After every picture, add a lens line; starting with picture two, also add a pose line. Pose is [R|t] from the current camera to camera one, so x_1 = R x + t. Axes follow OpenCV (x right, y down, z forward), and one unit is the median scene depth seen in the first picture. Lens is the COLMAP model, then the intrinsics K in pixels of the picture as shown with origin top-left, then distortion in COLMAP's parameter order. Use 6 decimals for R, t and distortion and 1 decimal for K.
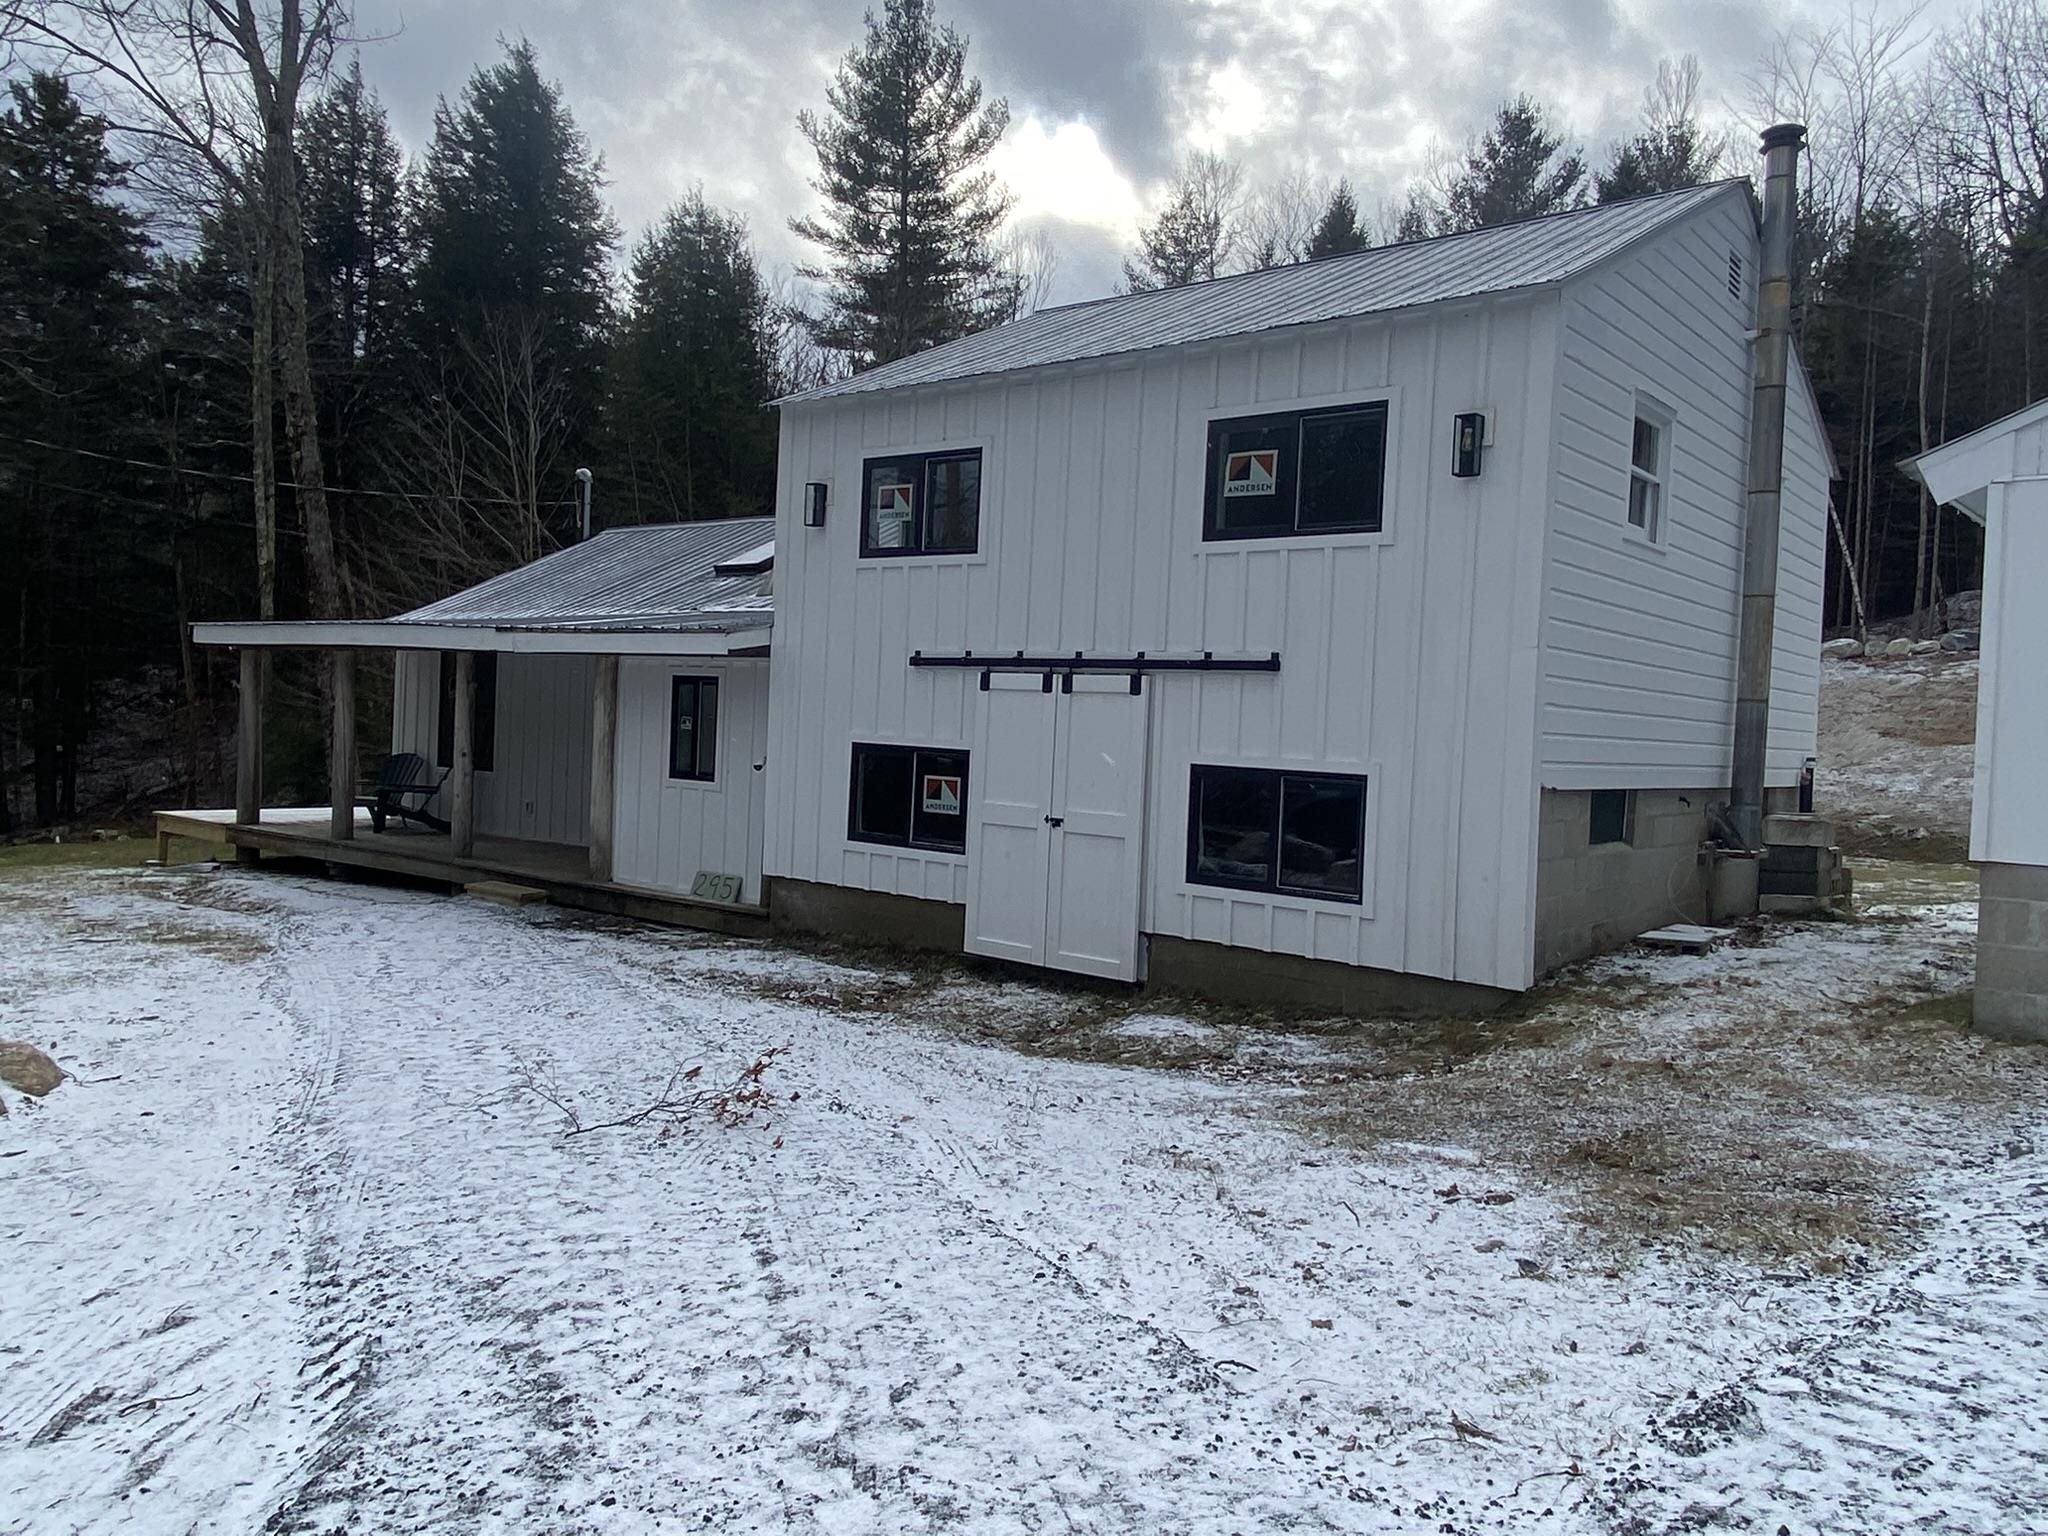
lens RADIAL K [[1461.0, 0, 1024.9], [0, 1461.0, 745.7], [0, 0, 1]] dist [0.099783, -0.110725]
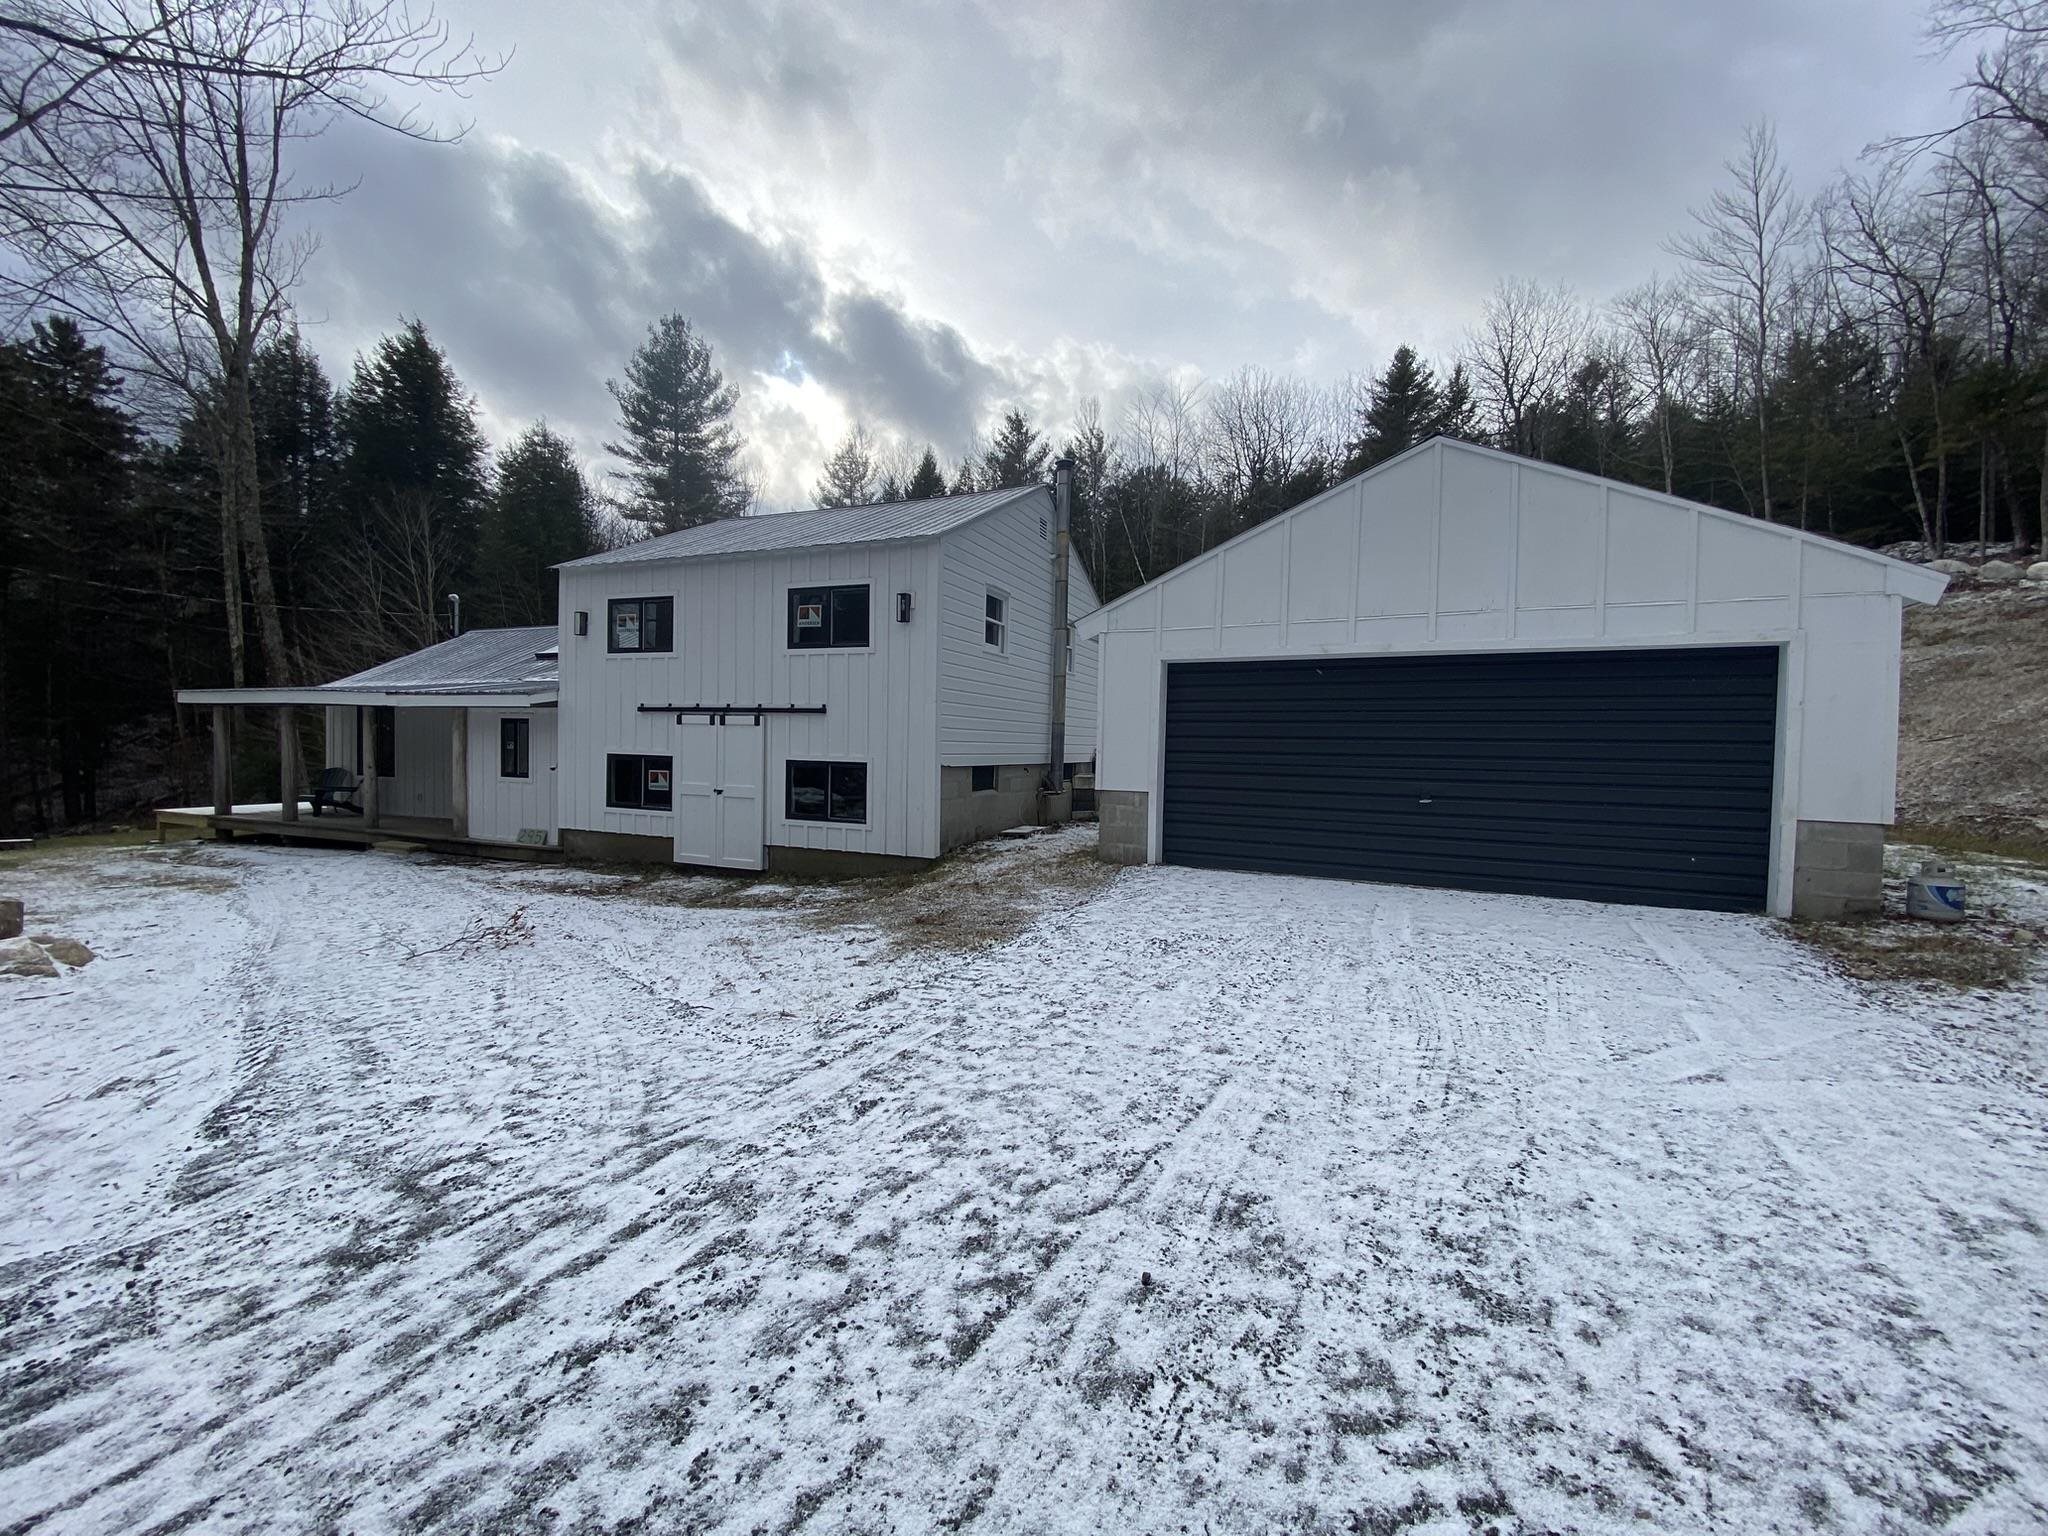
lens RADIAL K [[818.8, 0, 1024.0], [0, 818.8, 768.0], [0, 0, 1]] dist [0.016099, -0.017833]
pose [[0.958680, -0.033386, 0.282519, 0.083591], [0.026894, 0.999278, 0.026825, 0.001923], [-0.283211, -0.018119, 0.958886, -0.127803]]
